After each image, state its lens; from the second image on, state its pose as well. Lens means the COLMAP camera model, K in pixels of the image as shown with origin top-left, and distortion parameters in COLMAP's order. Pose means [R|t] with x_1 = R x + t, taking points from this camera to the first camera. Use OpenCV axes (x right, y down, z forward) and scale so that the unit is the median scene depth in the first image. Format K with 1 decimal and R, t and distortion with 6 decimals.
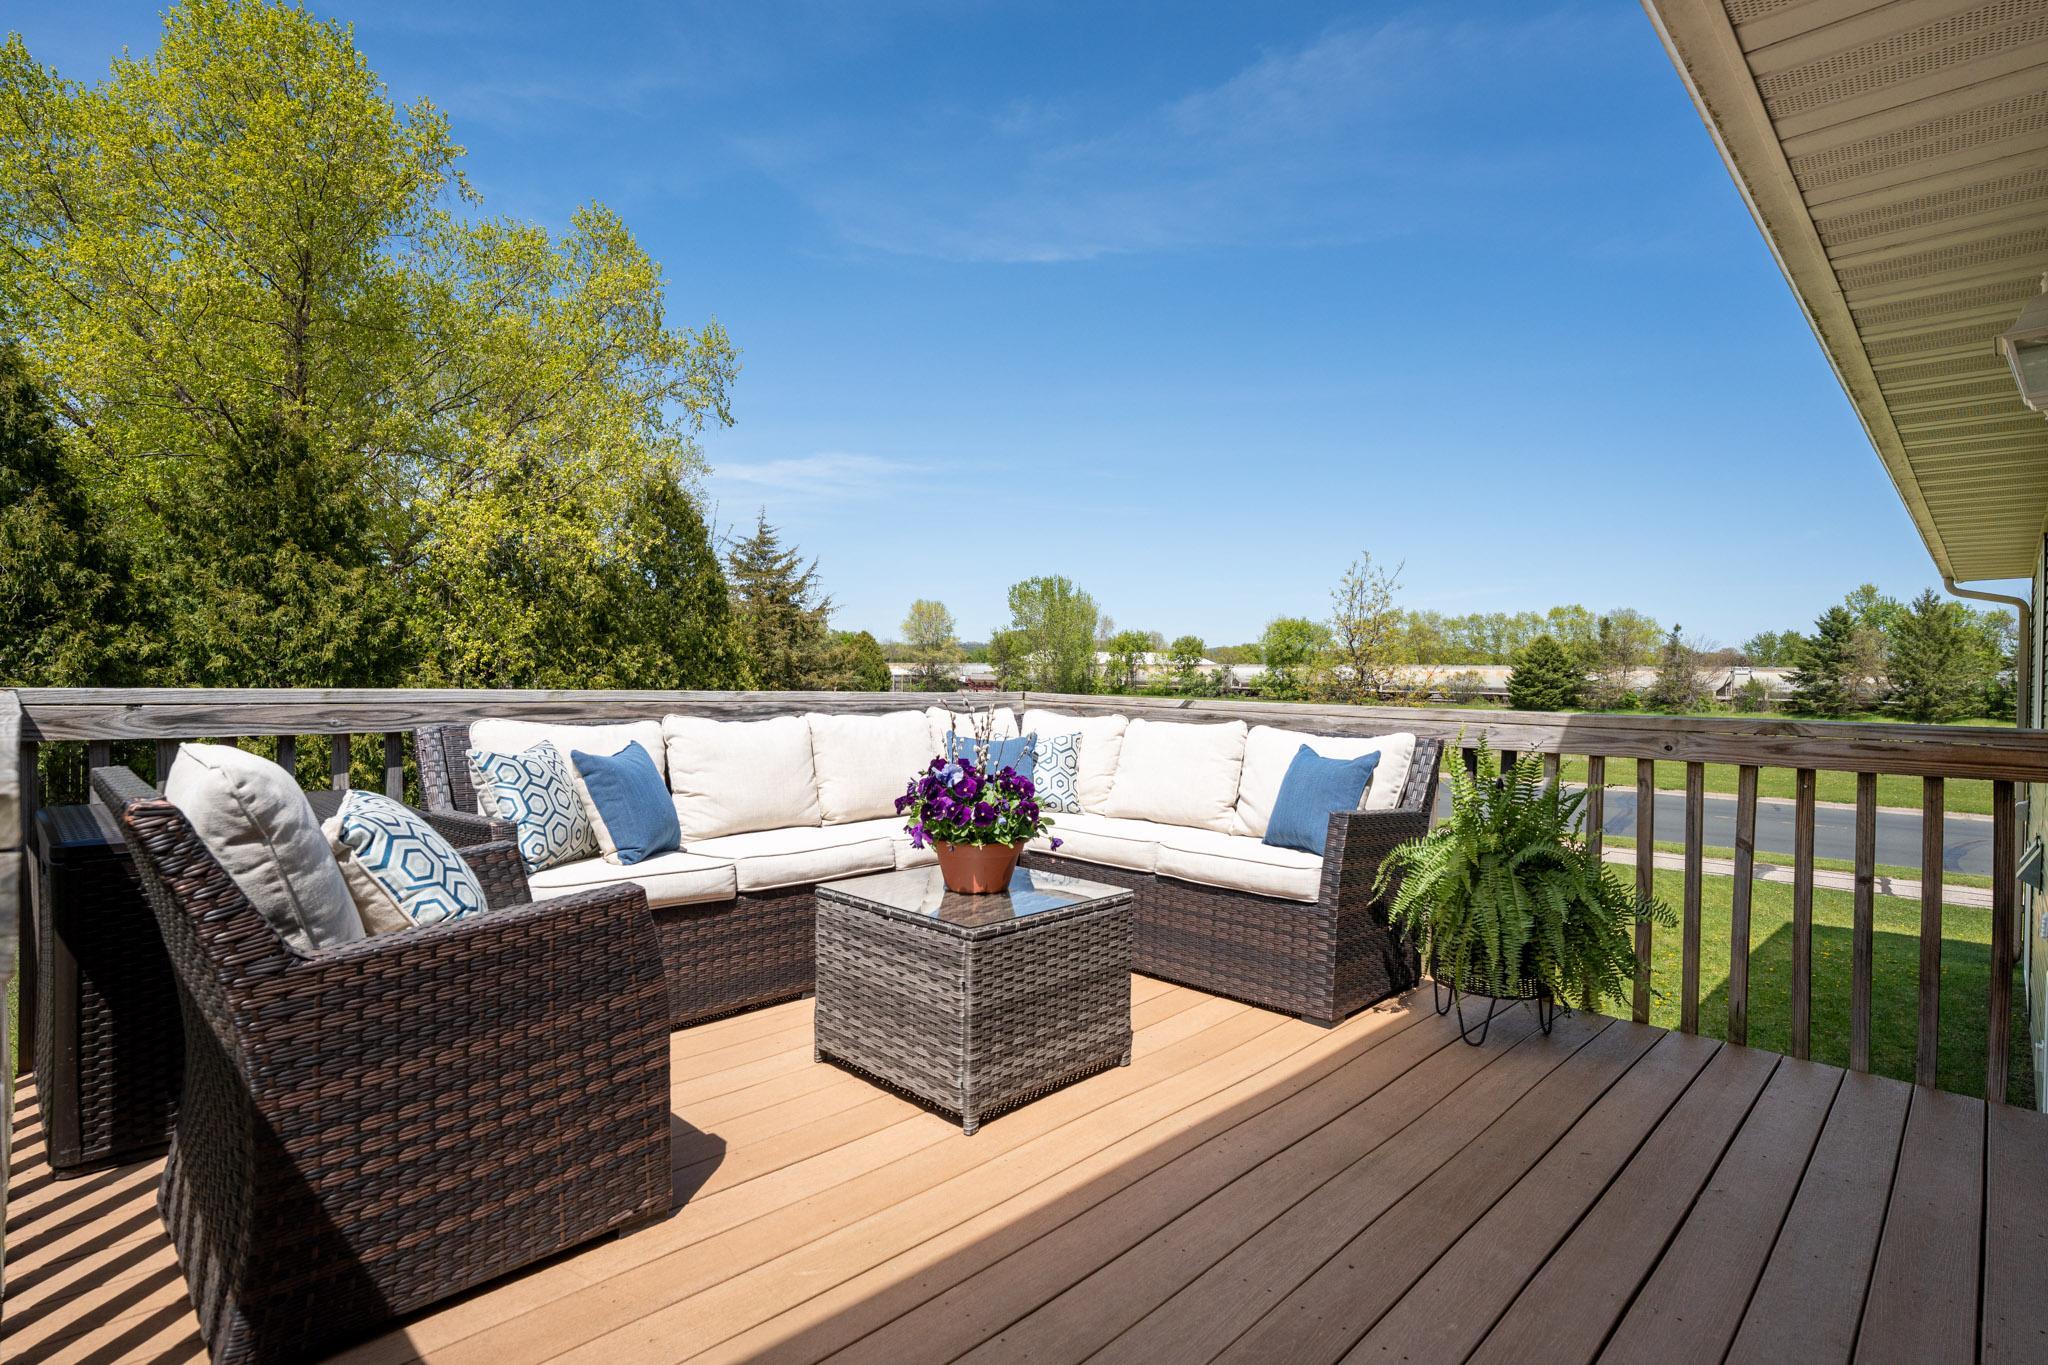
lens RADIAL K [[994.7, 0, 1016.9], [0, 994.7, 671.0], [0, 0, 1]] dist [0.002420, 0.000299]
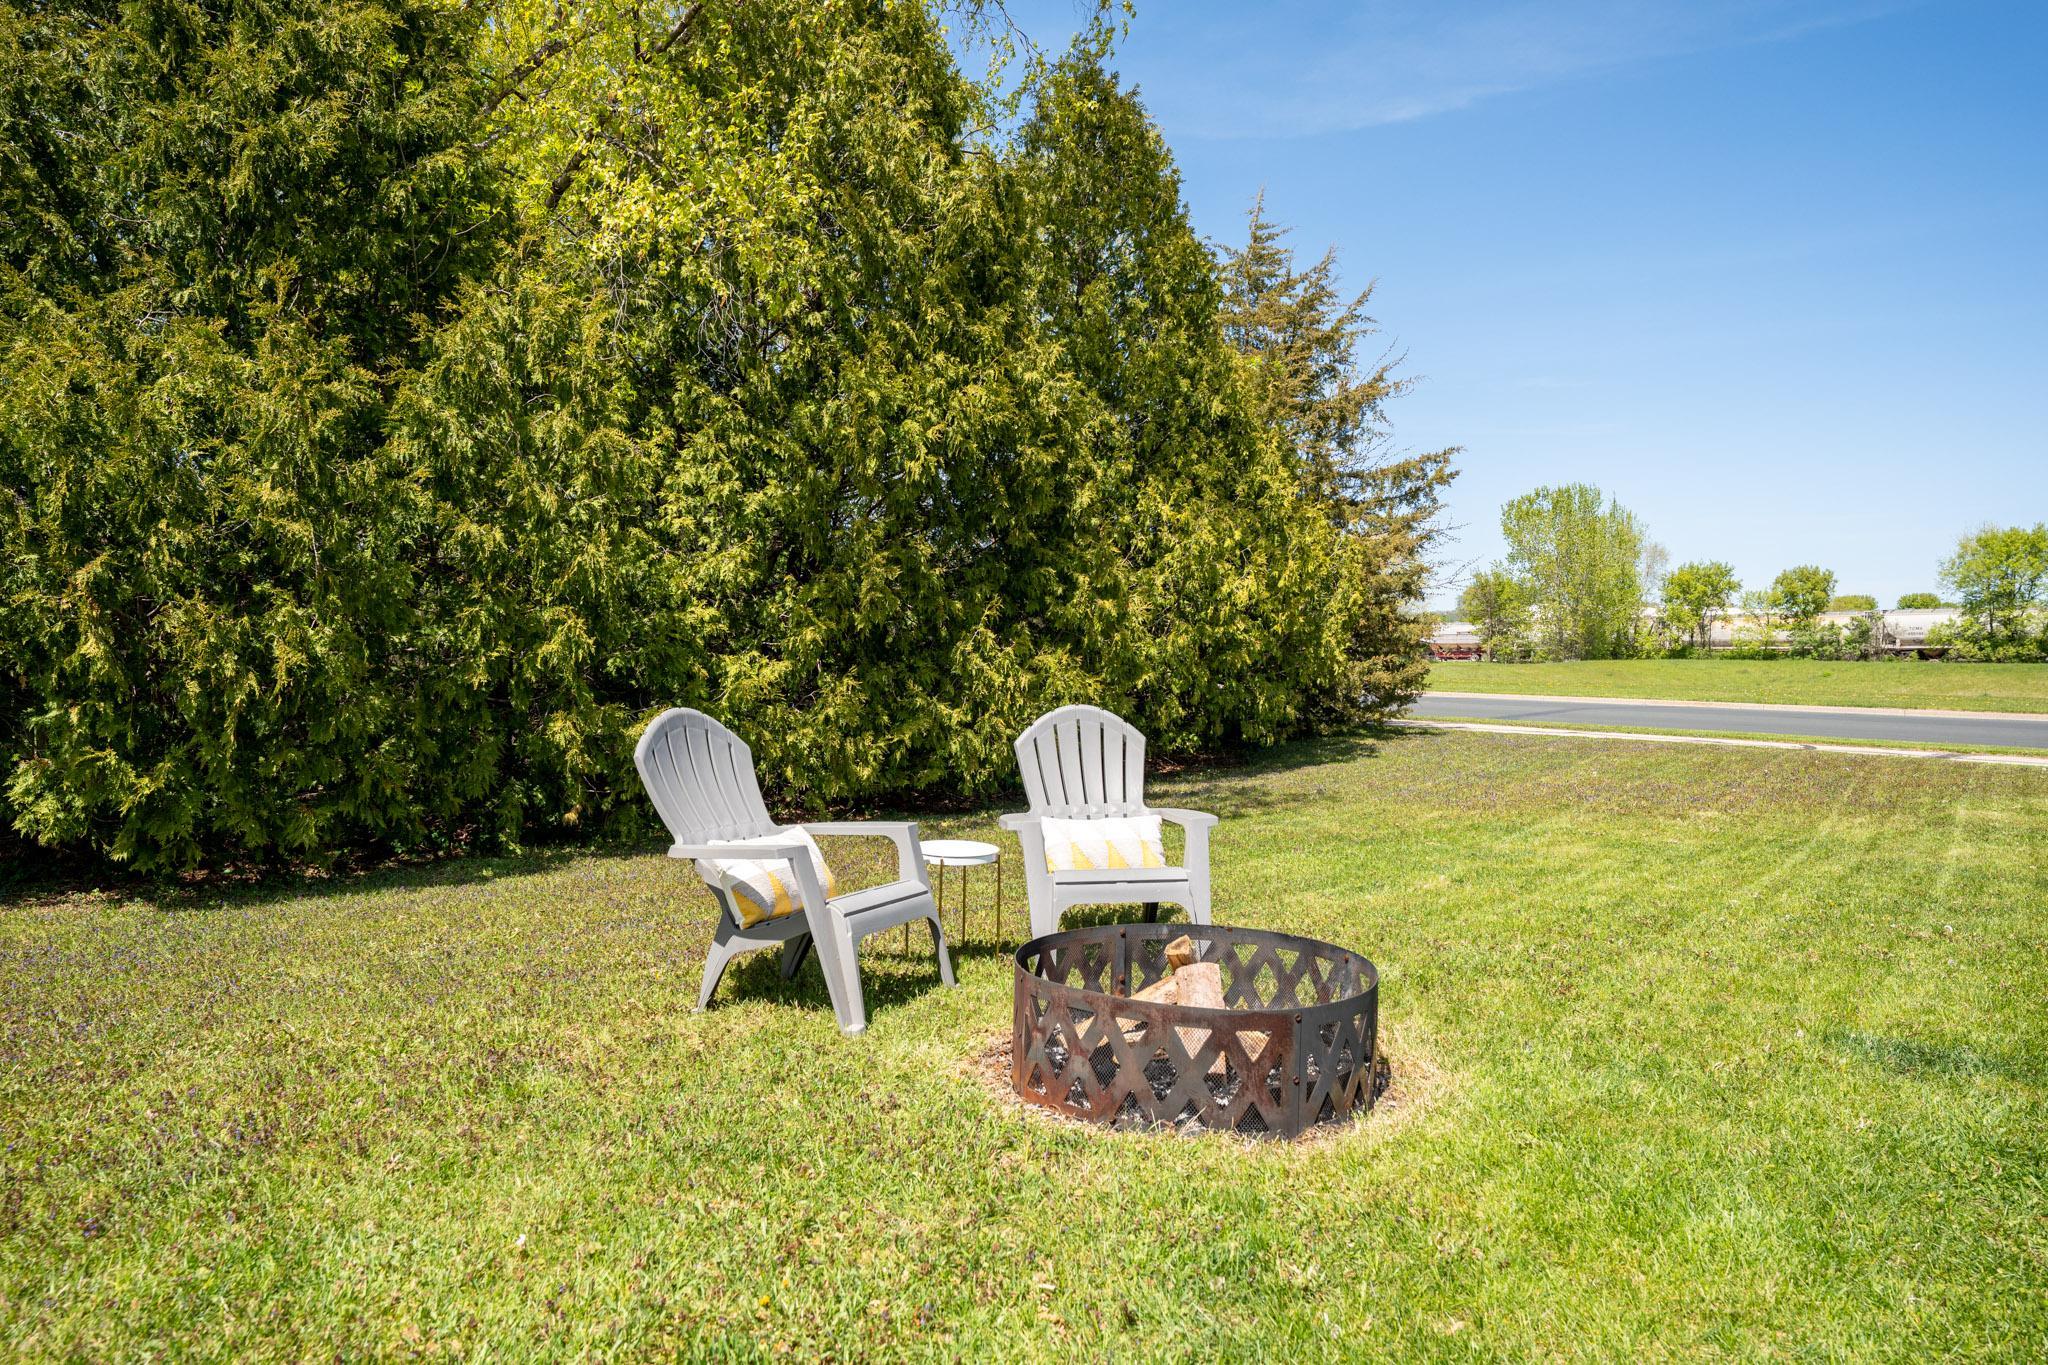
lens RADIAL K [[1140.3, 0, 1019.3], [0, 1140.3, 676.2], [0, 0, 1]] dist [0.001318, 0.000712]
pose [[0.946234, -0.013845, -0.323185, -0.069851], [0.013426, 0.999904, -0.003526, 0.031740], [0.323203, -0.001002, 0.946329, 0.154438]]
